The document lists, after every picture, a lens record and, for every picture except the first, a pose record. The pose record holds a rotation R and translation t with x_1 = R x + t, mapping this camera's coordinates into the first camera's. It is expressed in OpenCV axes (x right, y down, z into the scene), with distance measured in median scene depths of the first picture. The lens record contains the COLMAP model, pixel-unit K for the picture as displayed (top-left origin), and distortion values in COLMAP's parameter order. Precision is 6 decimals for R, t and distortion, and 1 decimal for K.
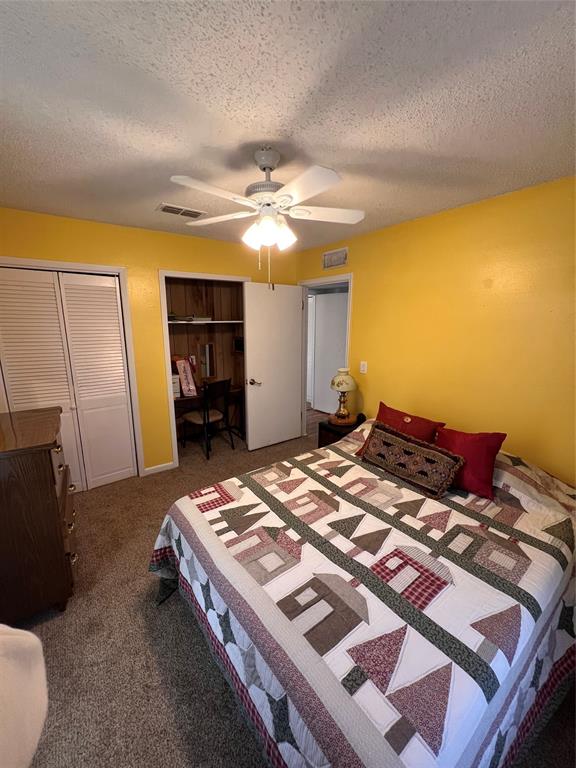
lens RADIAL K [[306.7, 0, 287.9], [0, 306.7, 385.8], [0, 0, 1]] dist [-0.004644, 0.001829]
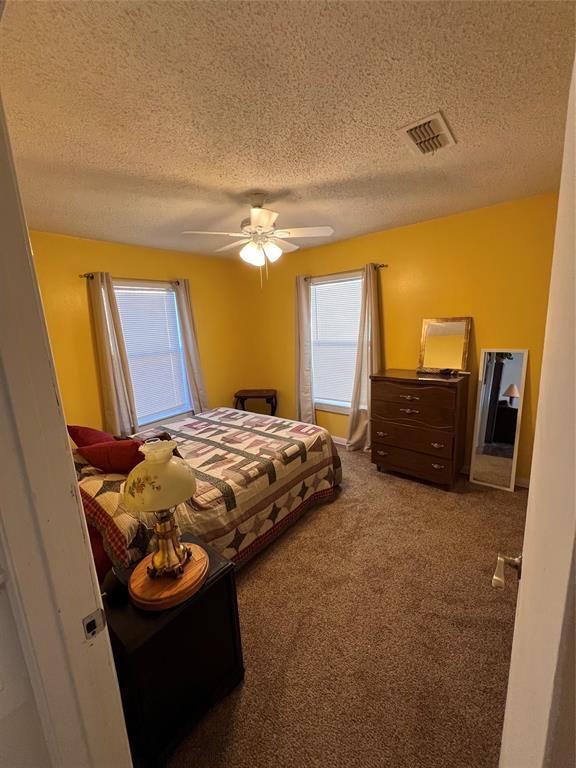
lens RADIAL K [[306.7, 0, 289.3], [0, 306.7, 380.2], [0, 0, 1]] dist [-0.004644, 0.001829]
pose [[-0.963476, 0.088221, -0.252845, 0.201363], [-0.012238, 0.928686, 0.370664, -0.458558], [0.267515, 0.360220, -0.893687, 2.353606]]
